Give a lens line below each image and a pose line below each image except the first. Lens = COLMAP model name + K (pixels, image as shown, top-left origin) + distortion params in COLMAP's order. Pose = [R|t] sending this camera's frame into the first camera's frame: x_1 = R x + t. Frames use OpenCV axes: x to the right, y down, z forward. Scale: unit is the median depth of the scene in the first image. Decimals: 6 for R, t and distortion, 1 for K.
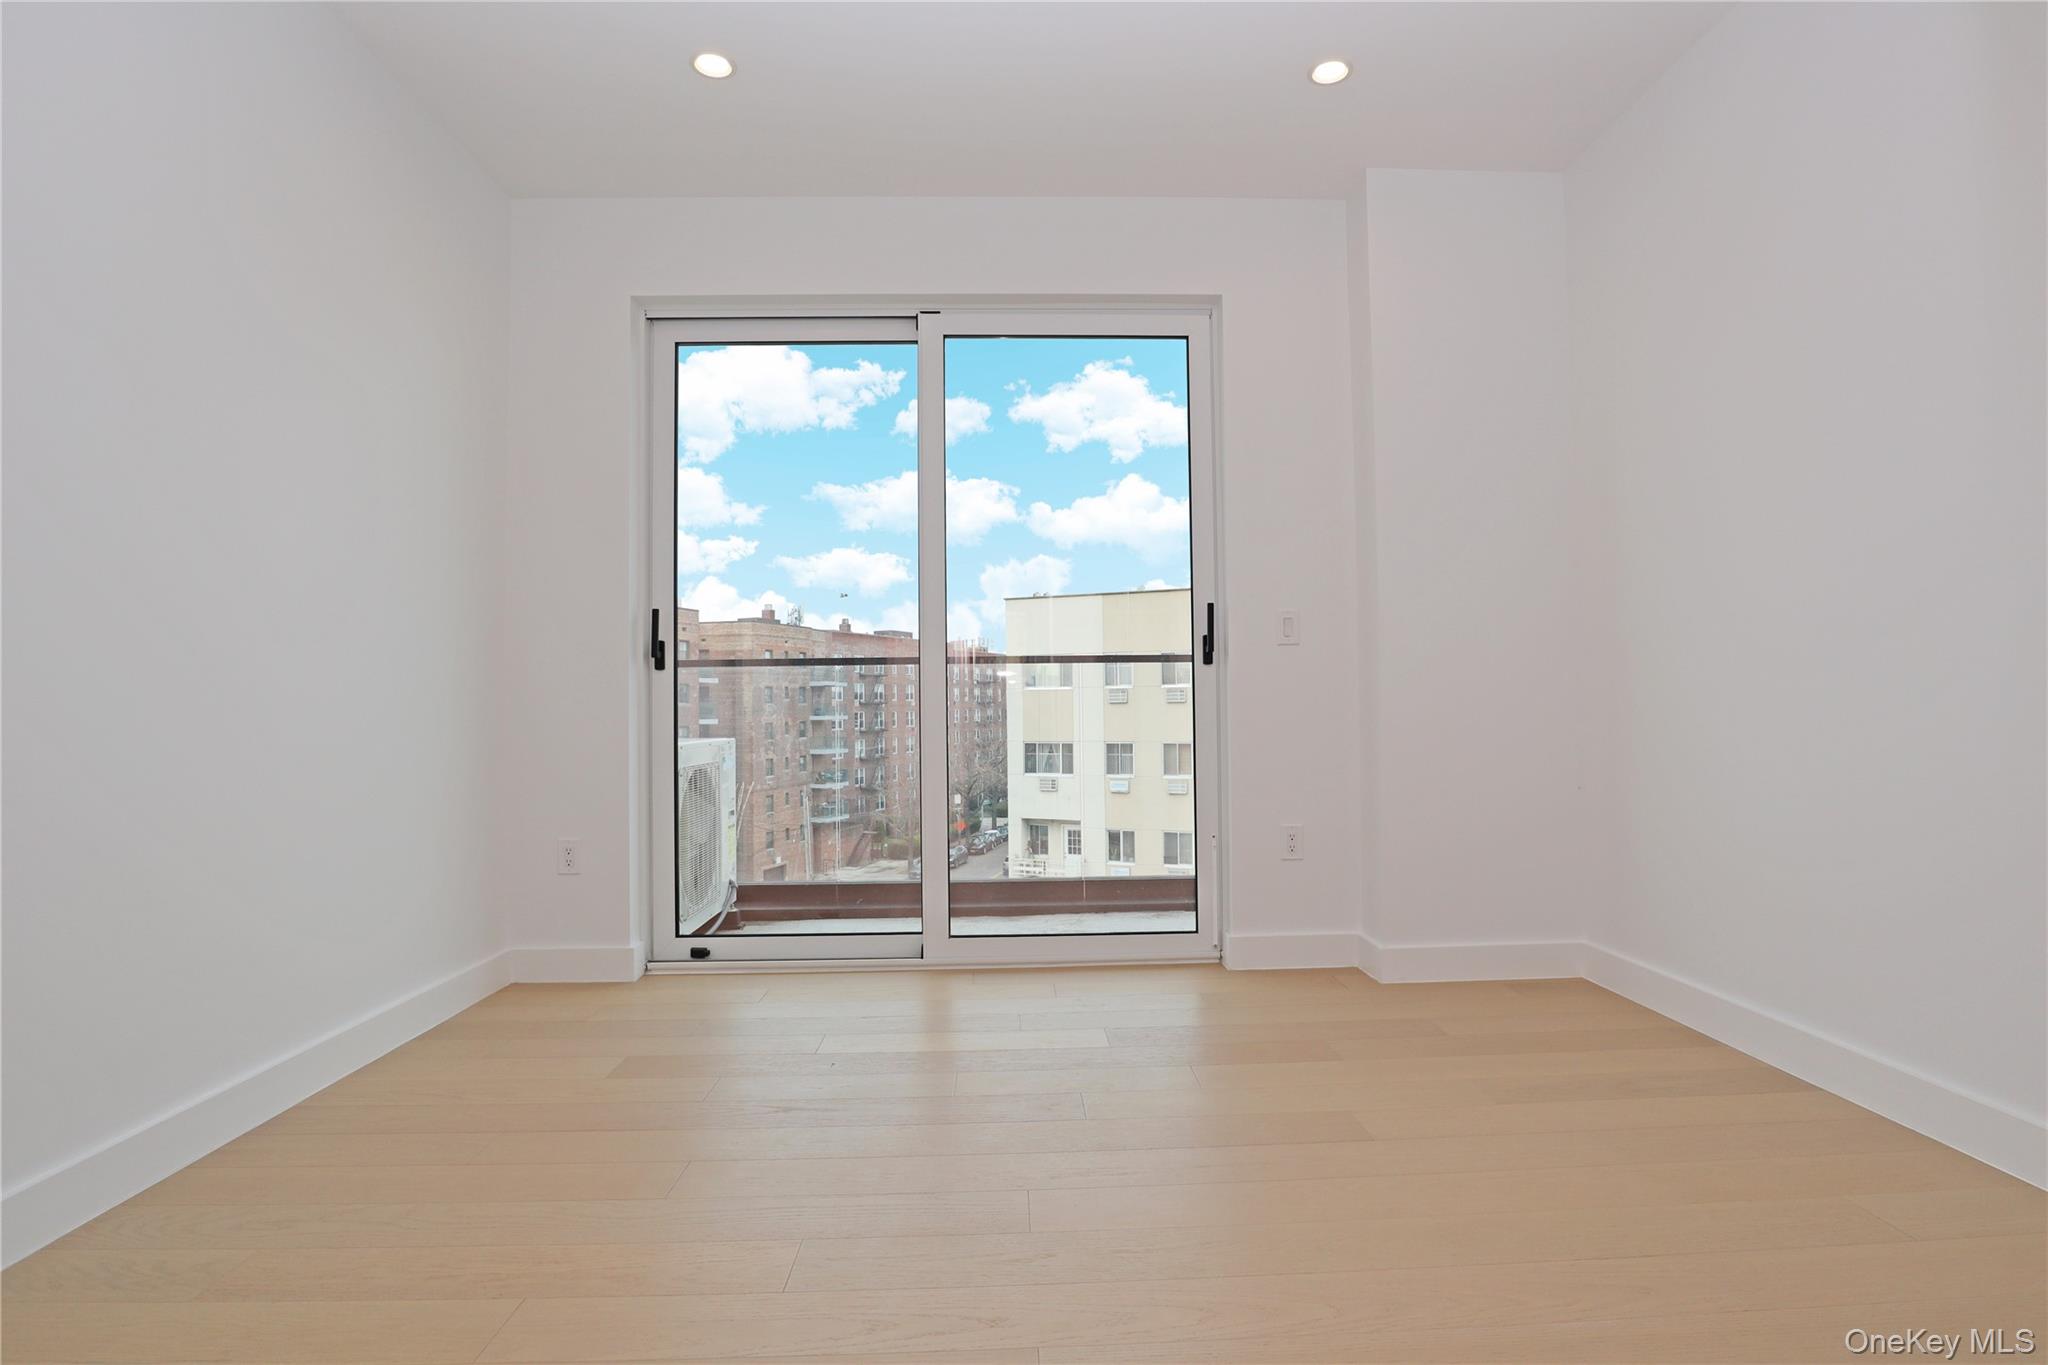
lens RADIAL K [[1035.2, 0, 1051.0], [0, 1035.2, 678.3], [0, 0, 1]] dist [-0.037858, 0.007824]
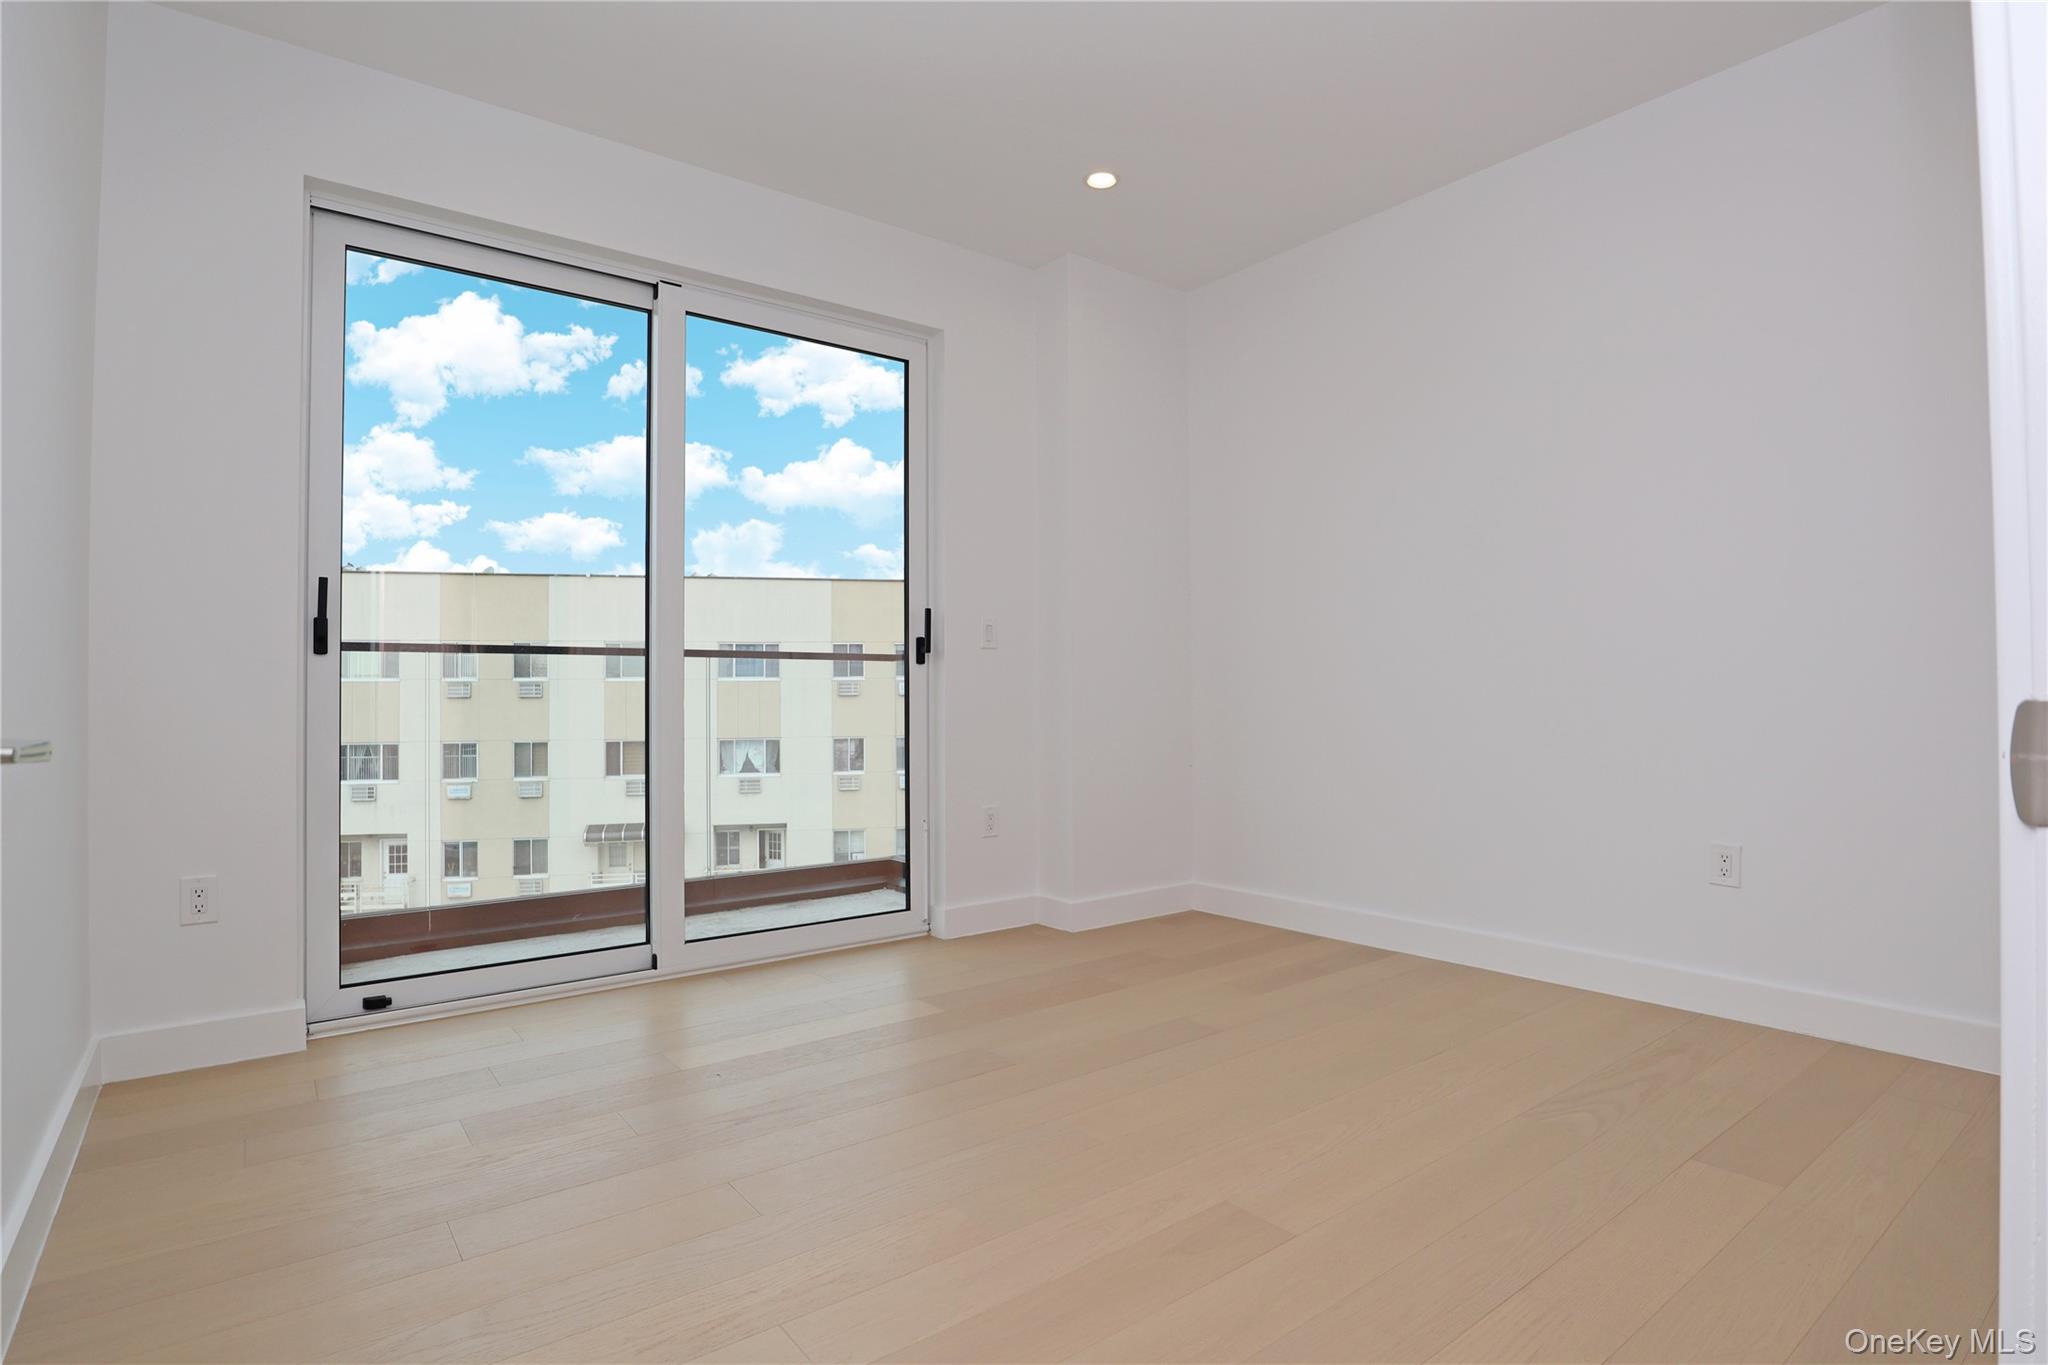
lens RADIAL K [[1035.2, 0, 1031.6], [0, 1035.2, 680.7], [0, 0, 1]] dist [-0.037858, 0.007824]
pose [[0.810663, 0.015316, 0.585313, -0.105313], [-0.018793, 0.999823, -0.000134, 0.000525], [-0.585211, -0.010891, 0.810808, 0.011465]]
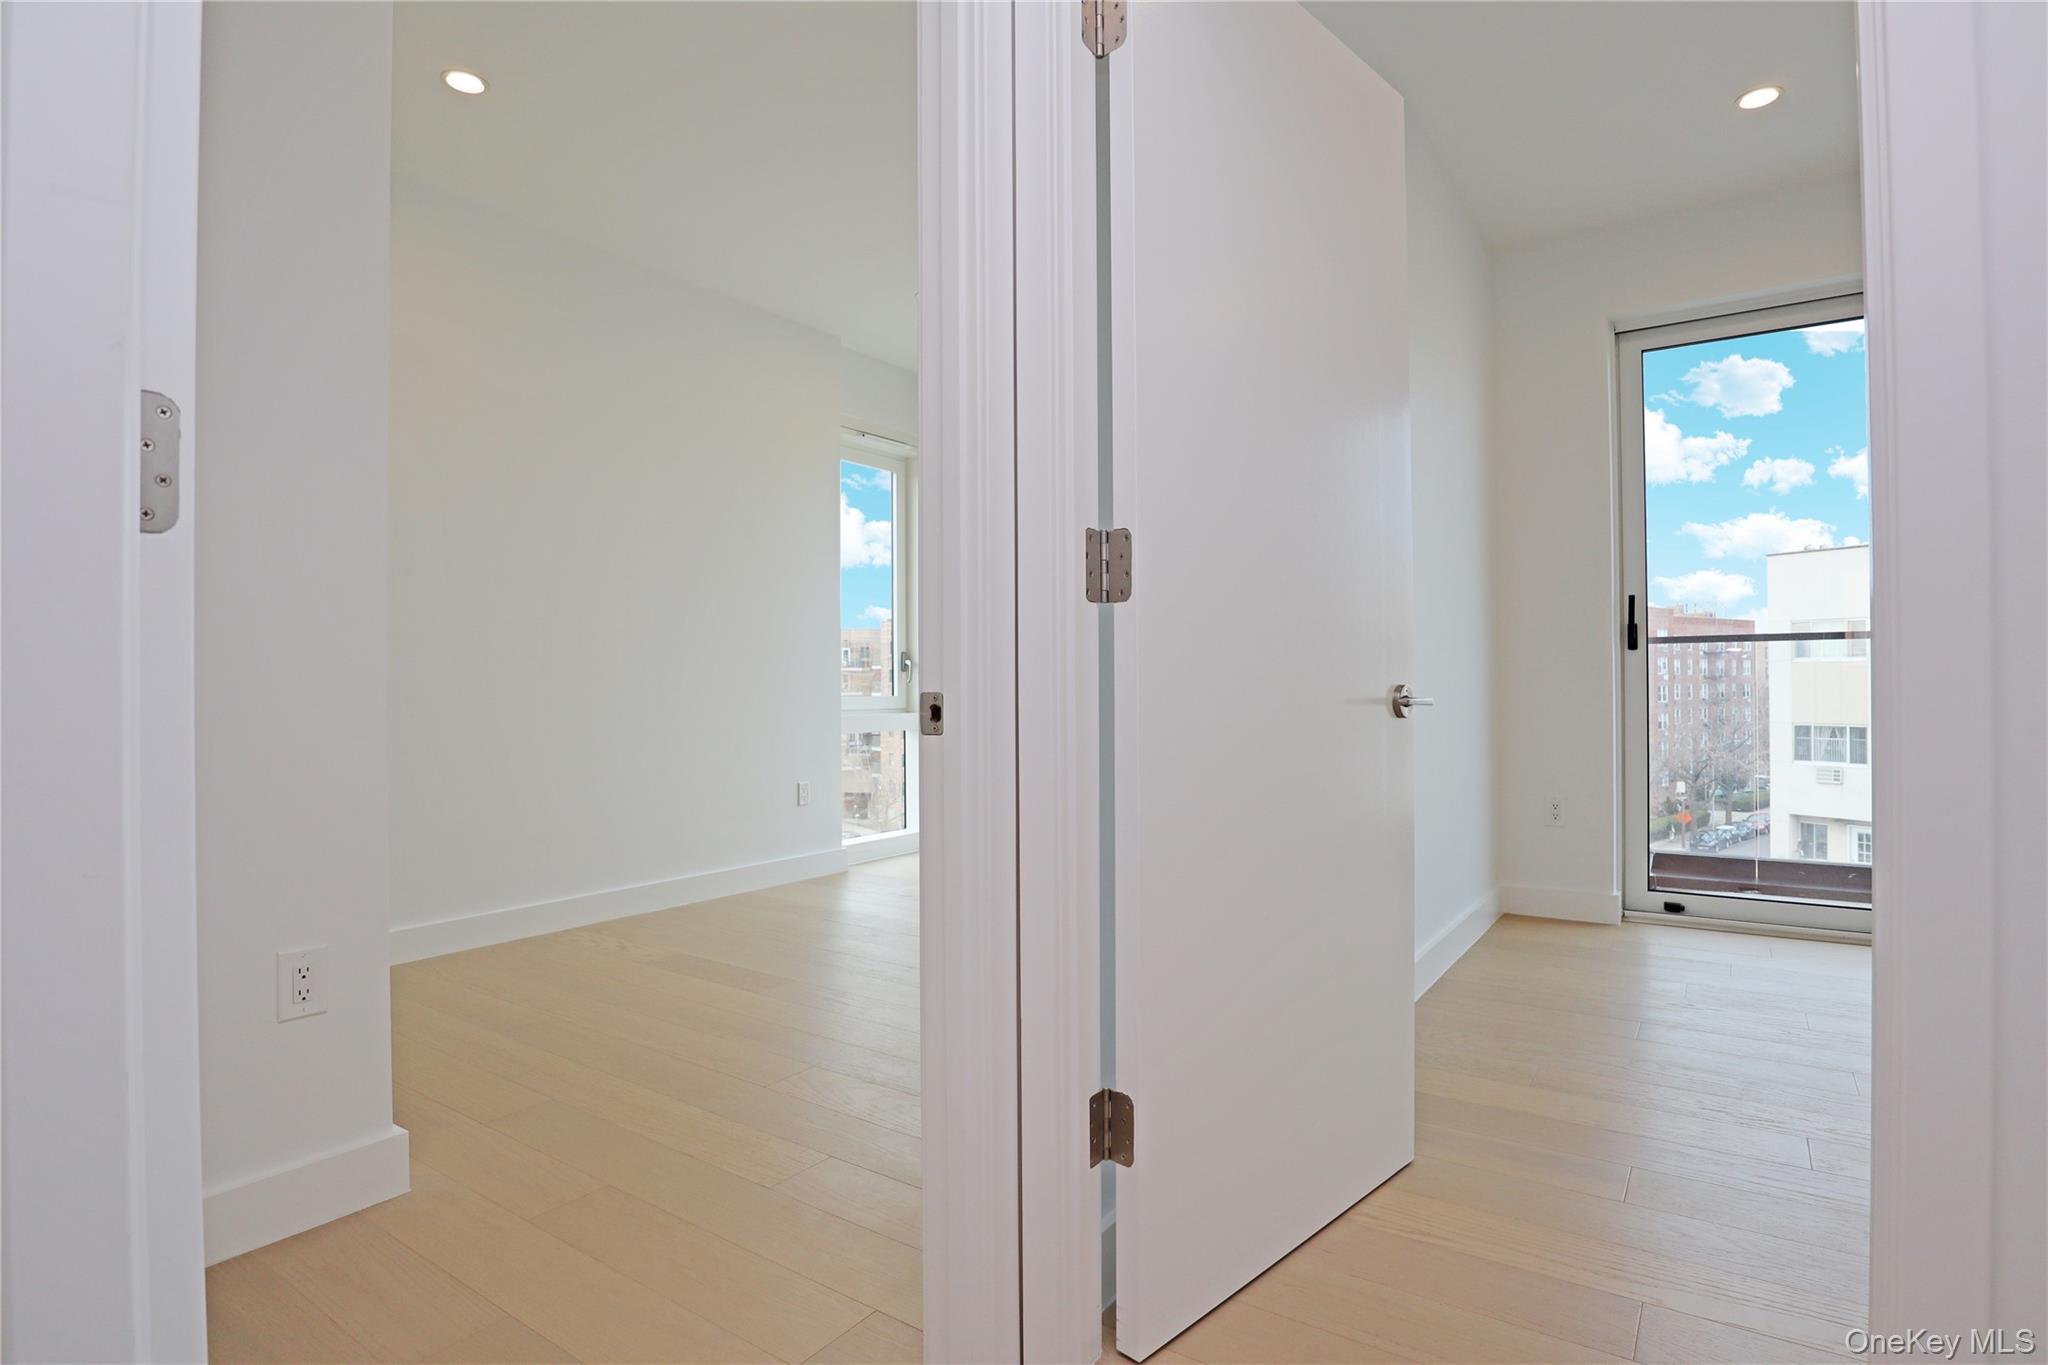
lens RADIAL K [[1035.2, 0, 1027.0], [0, 1035.2, 673.1], [0, 0, 1]] dist [-0.037858, 0.007824]
pose [[0.800094, 0.002041, -0.599871, -0.064223], [0.010866, 0.999781, 0.017896, -0.002548], [0.599776, -0.020837, 0.799897, -0.074382]]
